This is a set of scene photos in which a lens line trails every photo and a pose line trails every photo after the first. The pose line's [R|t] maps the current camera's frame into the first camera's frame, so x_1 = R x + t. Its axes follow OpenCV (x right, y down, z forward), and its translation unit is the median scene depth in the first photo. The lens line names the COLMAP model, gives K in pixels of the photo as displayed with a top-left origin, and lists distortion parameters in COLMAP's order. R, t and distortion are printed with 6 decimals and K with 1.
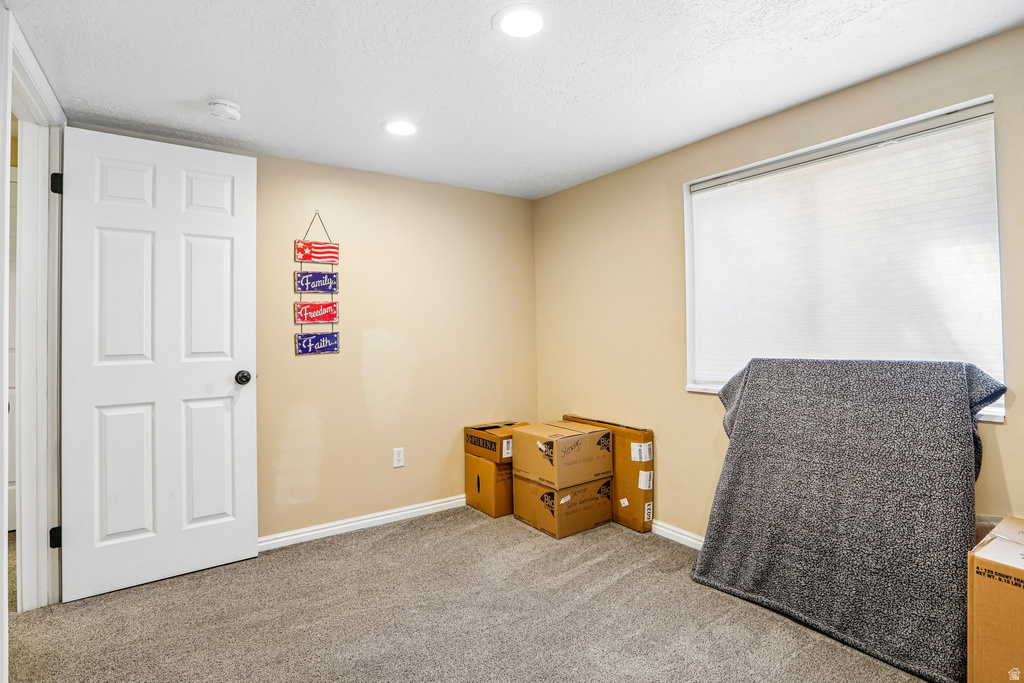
lens RADIAL K [[510.8, 0, 517.3], [0, 510.8, 324.1], [0, 0, 1]] dist [-0.003288, 0.017868]
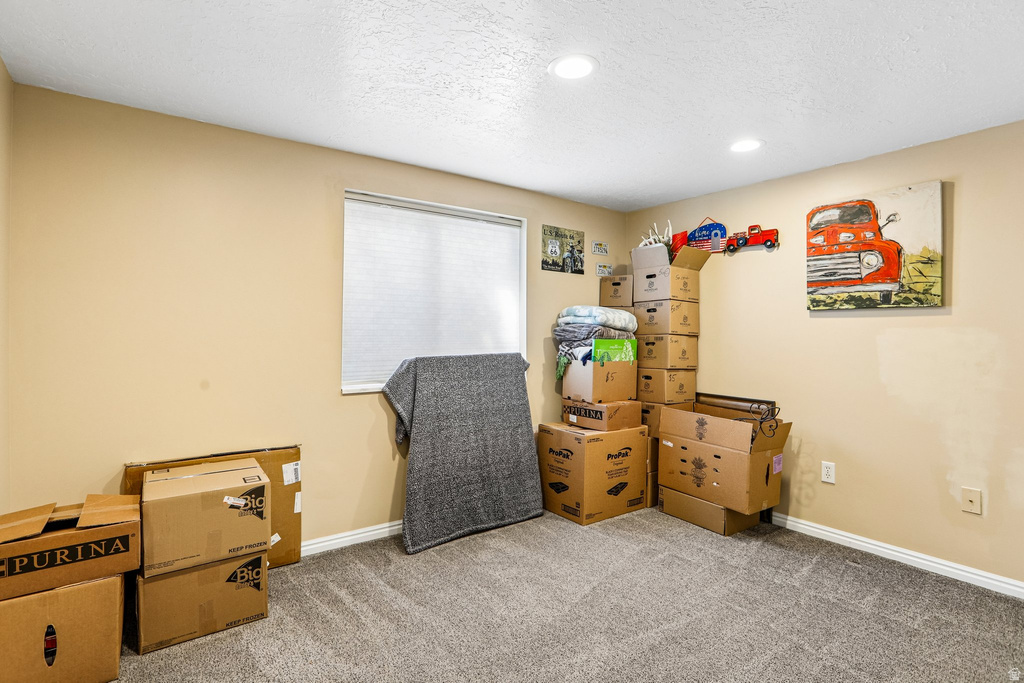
lens RADIAL K [[510.8, 0, 517.3], [0, 510.8, 324.1], [0, 0, 1]] dist [-0.003288, 0.017868]
pose [[-0.010469, 0.022275, 0.999697, -0.824625], [-0.028478, 0.999340, -0.022565, 0.007888], [-0.999540, -0.028705, -0.009828, 0.808003]]
